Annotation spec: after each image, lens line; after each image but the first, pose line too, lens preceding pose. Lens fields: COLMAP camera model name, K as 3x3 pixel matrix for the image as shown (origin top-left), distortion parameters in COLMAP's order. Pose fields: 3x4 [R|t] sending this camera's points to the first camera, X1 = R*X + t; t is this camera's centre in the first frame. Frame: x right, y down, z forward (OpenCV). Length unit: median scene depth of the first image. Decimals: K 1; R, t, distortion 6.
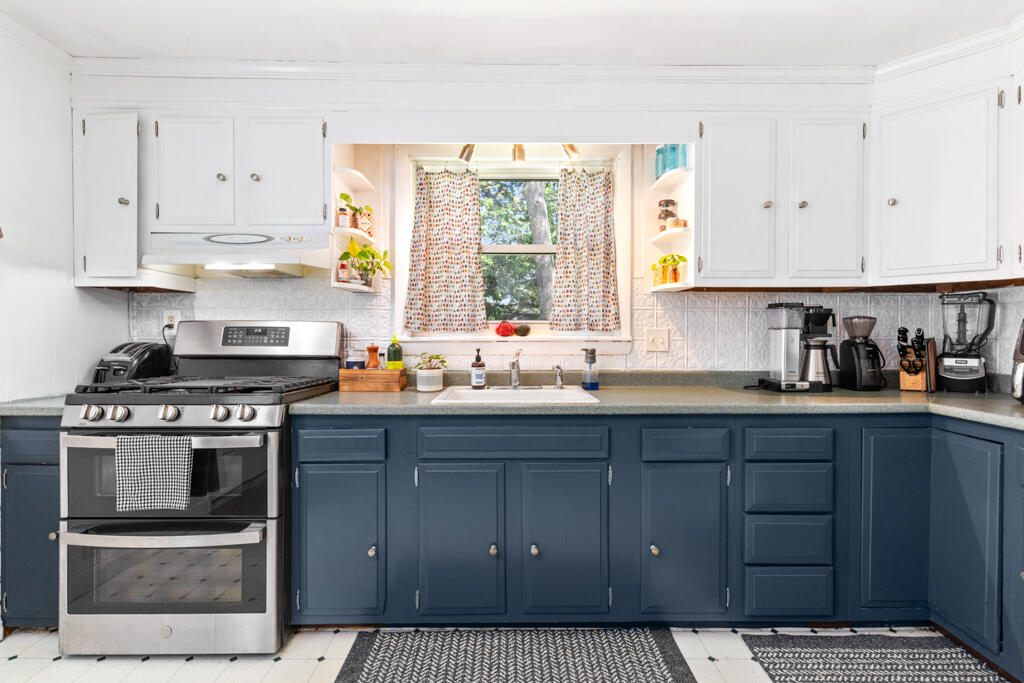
lens RADIAL K [[501.2, 0, 512.1], [0, 501.2, 339.4], [0, 0, 1]] dist [0.001683, -0.000175]
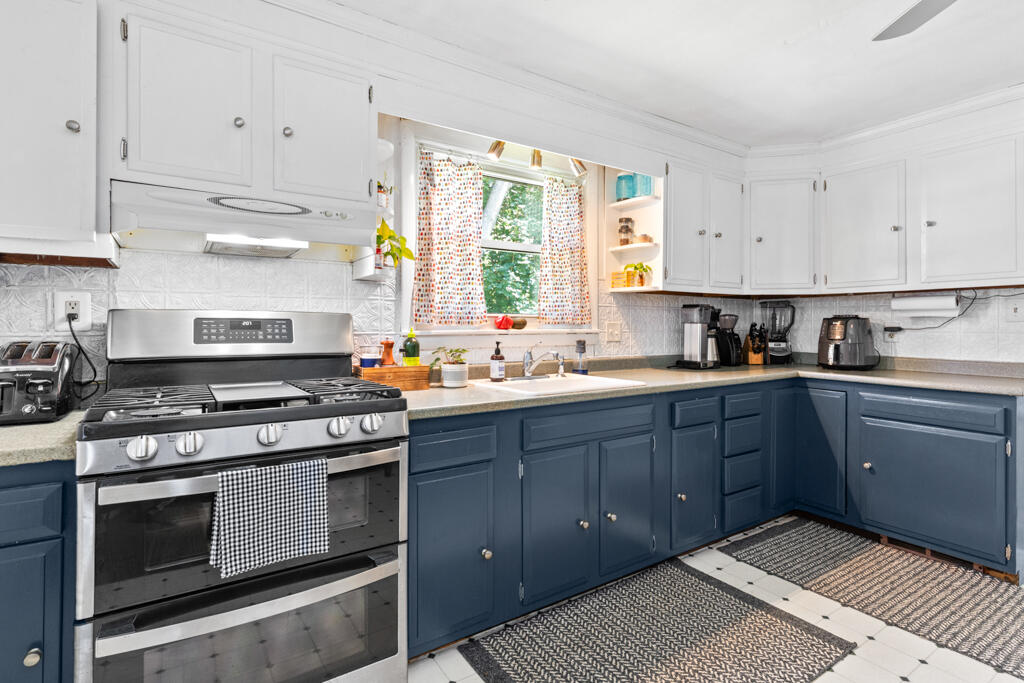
lens RADIAL K [[501.2, 0, 521.4], [0, 501.2, 324.9], [0, 0, 1]] dist [0.001683, -0.000175]
pose [[0.834435, 0.000797, 0.551107, -0.611229], [0.005281, 0.999941, -0.009443, -0.006243], [-0.551082, 0.010790, 0.834381, 0.125684]]
